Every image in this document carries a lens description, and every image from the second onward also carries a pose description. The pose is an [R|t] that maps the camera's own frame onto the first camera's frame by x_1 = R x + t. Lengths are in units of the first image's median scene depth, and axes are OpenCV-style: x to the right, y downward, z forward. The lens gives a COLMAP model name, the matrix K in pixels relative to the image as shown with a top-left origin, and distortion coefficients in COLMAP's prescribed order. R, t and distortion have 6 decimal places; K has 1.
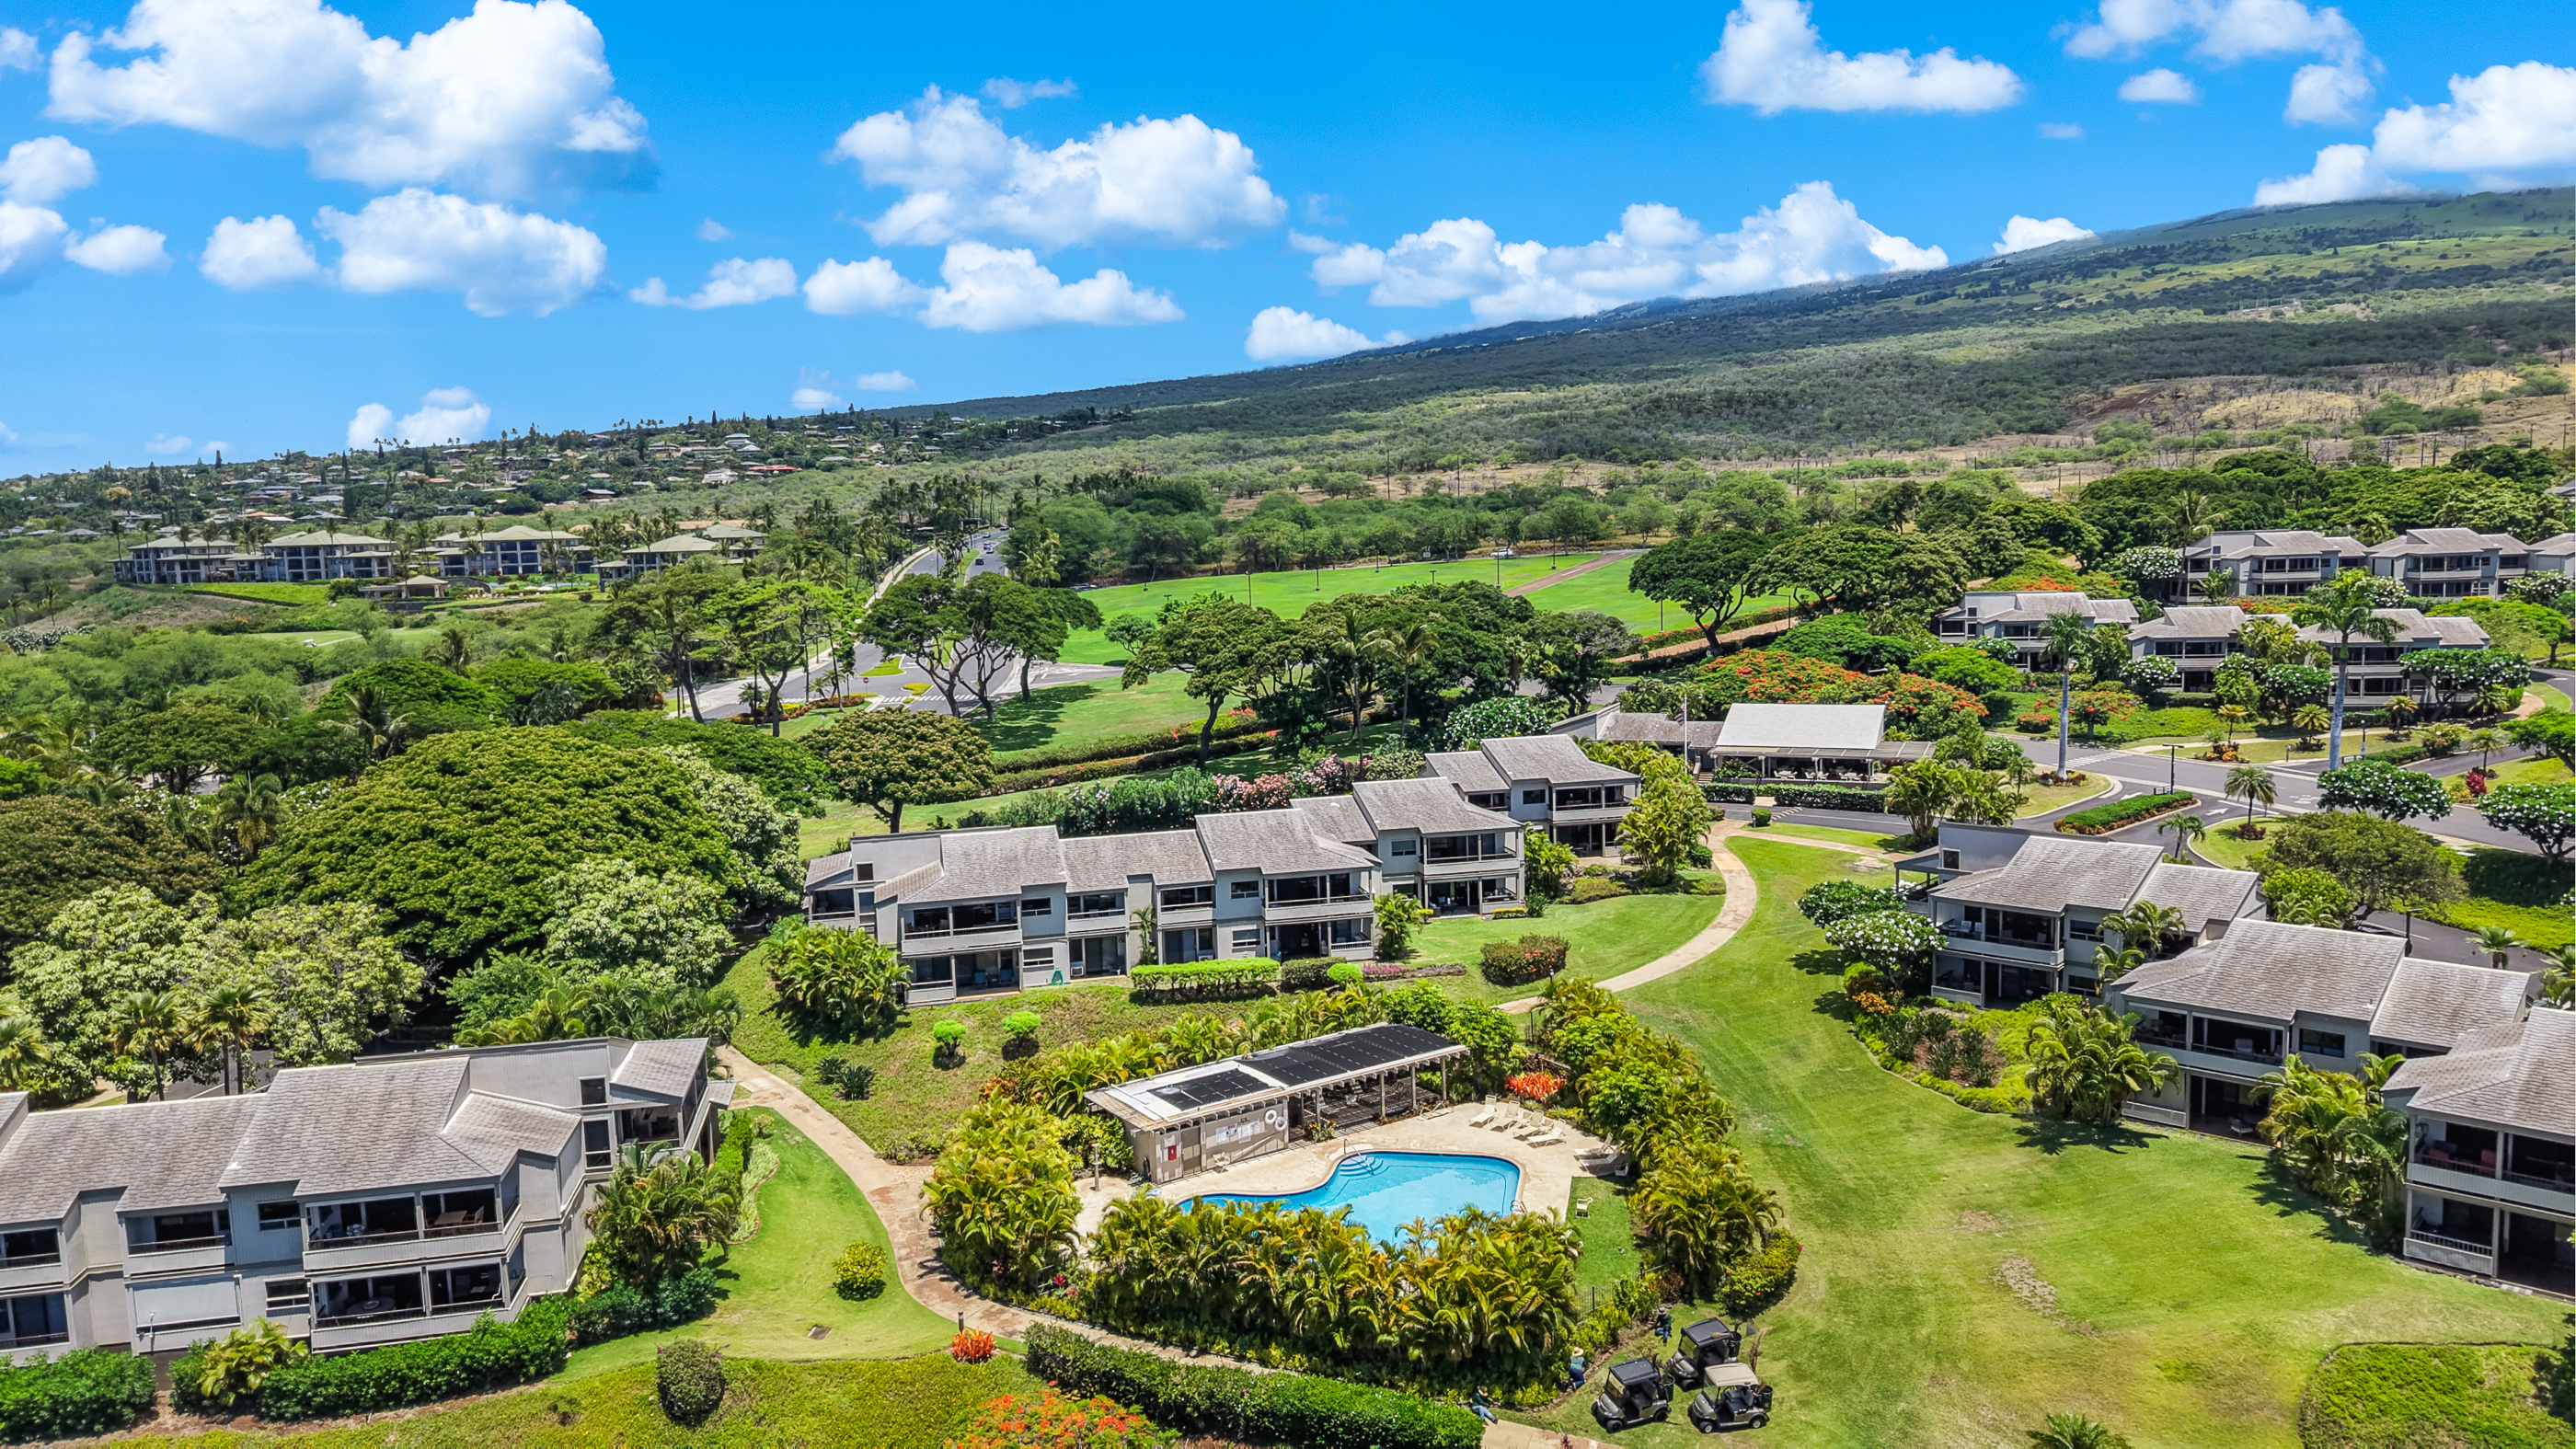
lens RADIAL K [[1750.0, 0, 1293.5], [0, 1750.0, 724.6], [0, 0, 1]] dist [-0.024097, 0.005032]
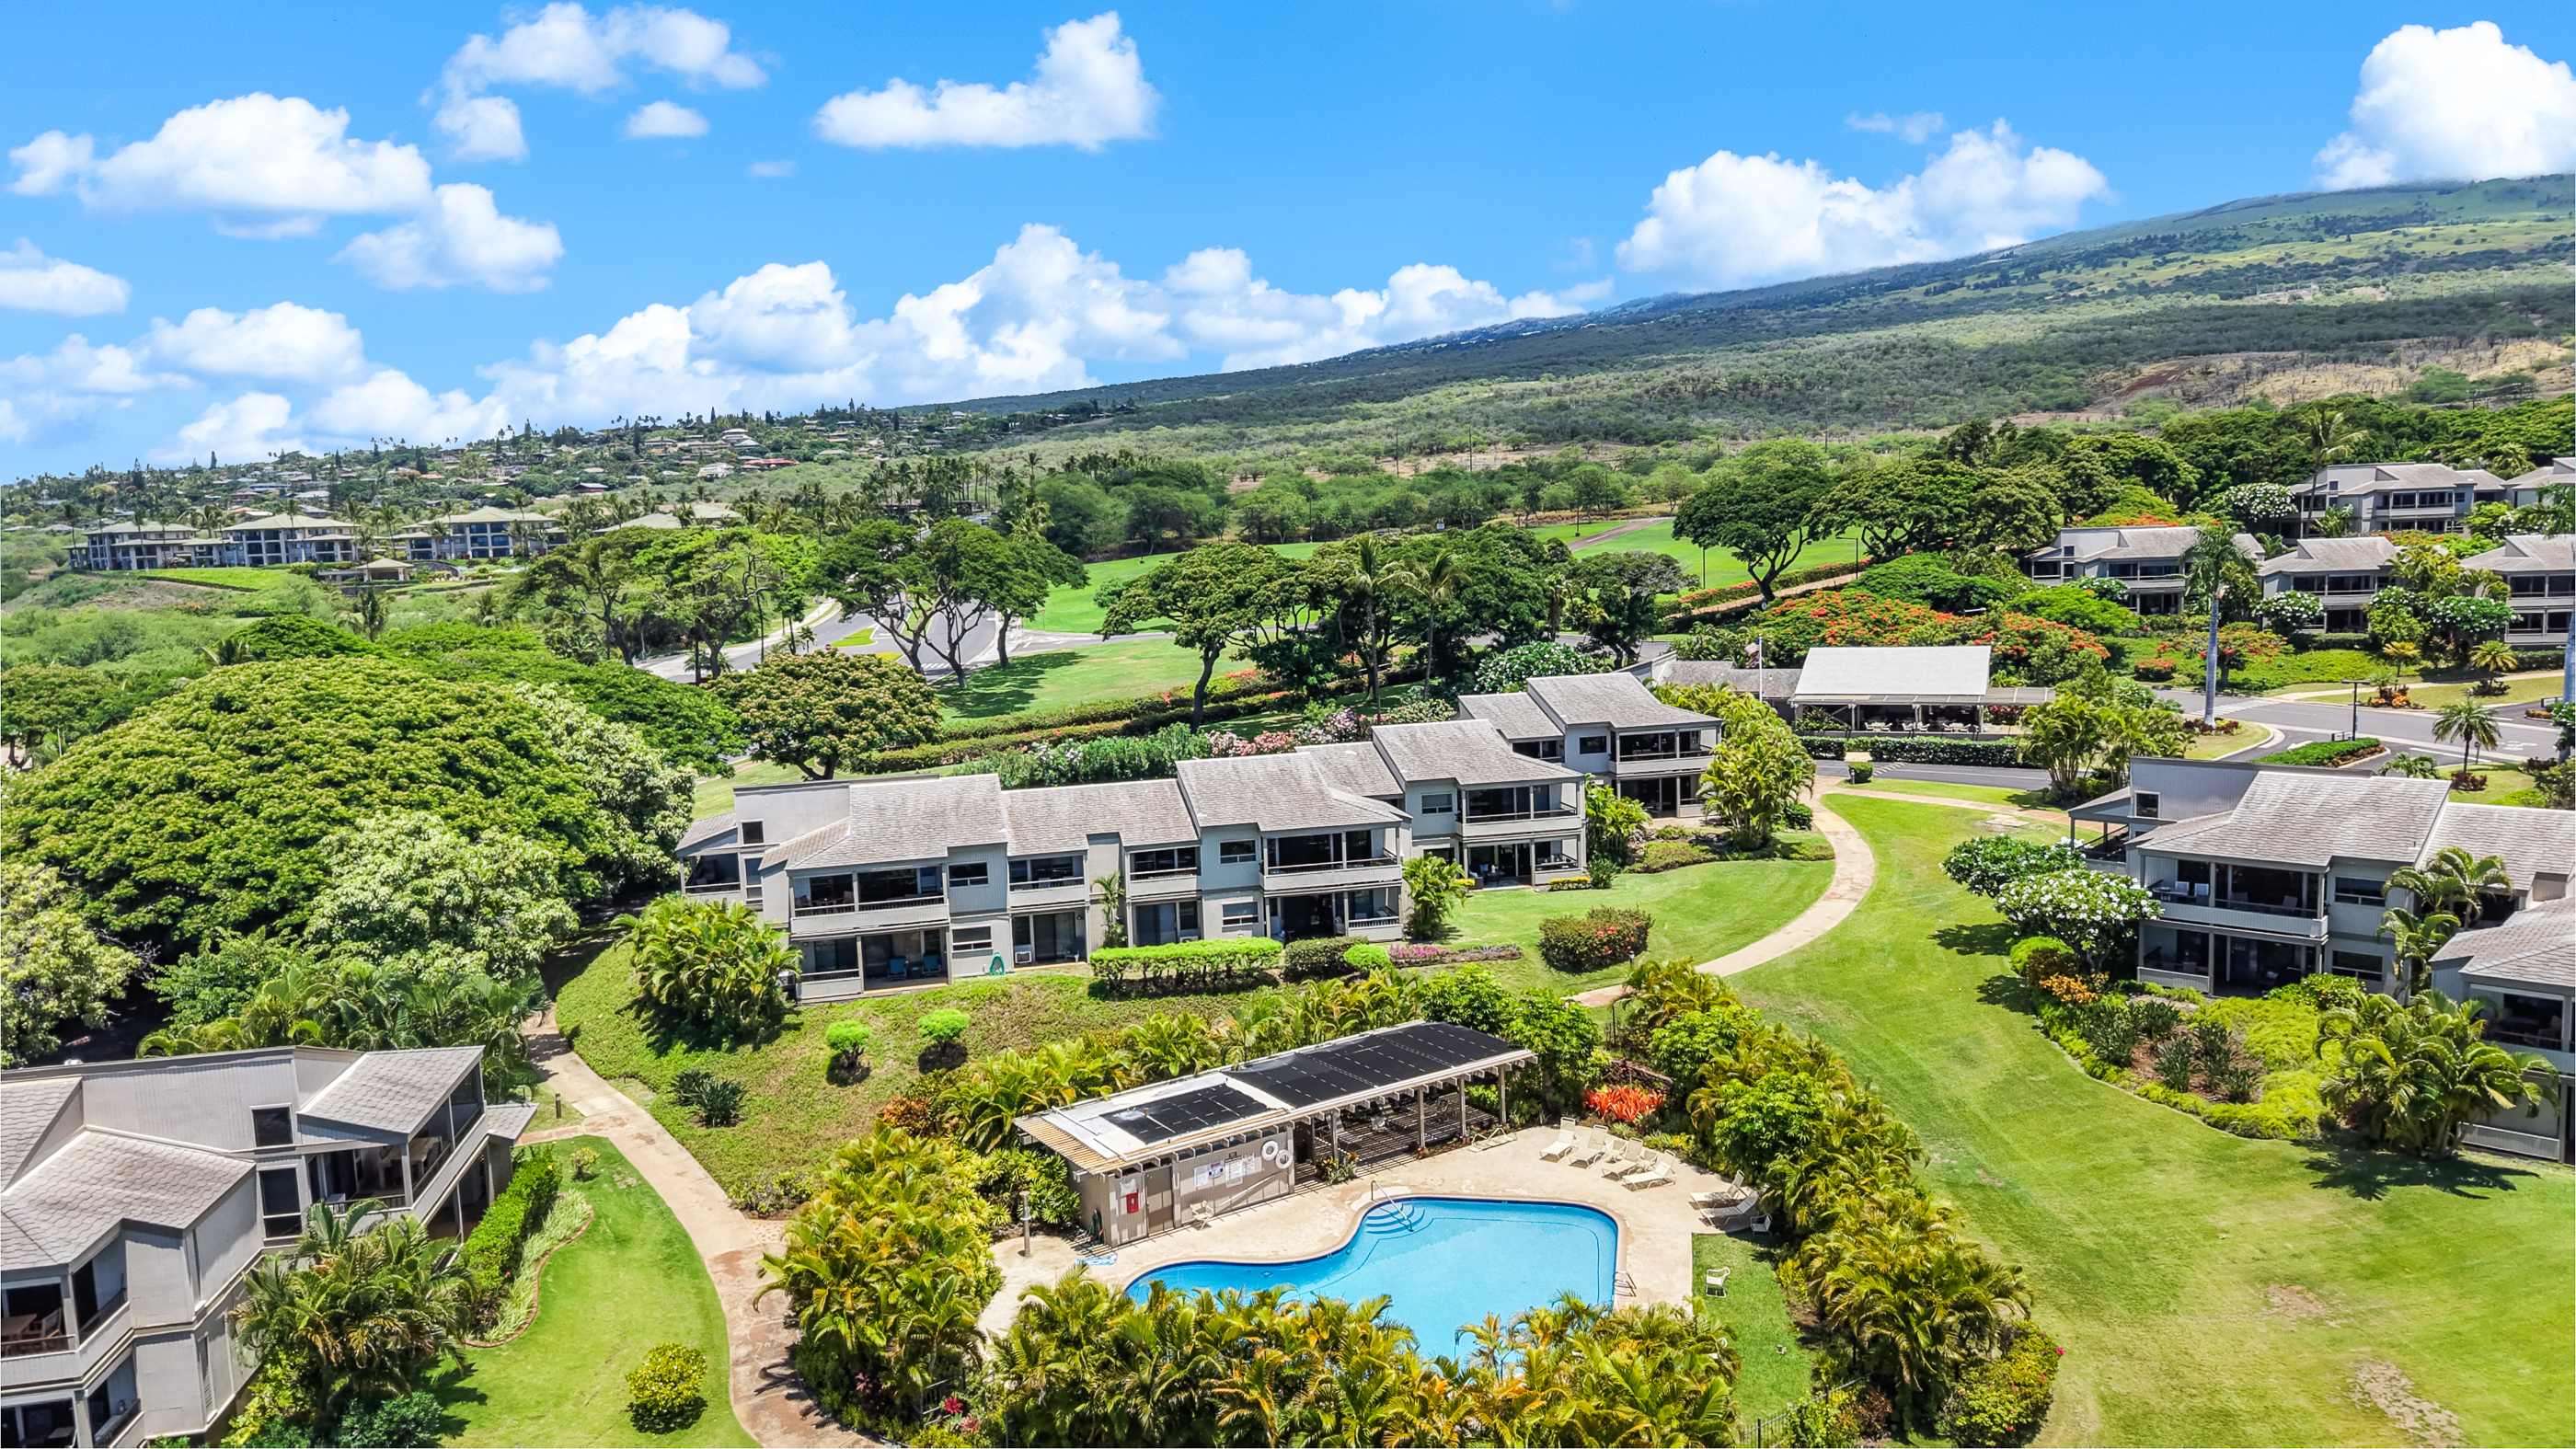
lens RADIAL K [[1750.0, 0, 1281.5], [0, 1750.0, 725.5], [0, 0, 1]] dist [-0.024097, 0.005032]
pose [[0.999903, -0.007842, -0.011532, 0.001102], [0.007849, 0.999969, 0.000548, 0.033364], [0.011528, -0.000638, 0.999933, 0.192461]]
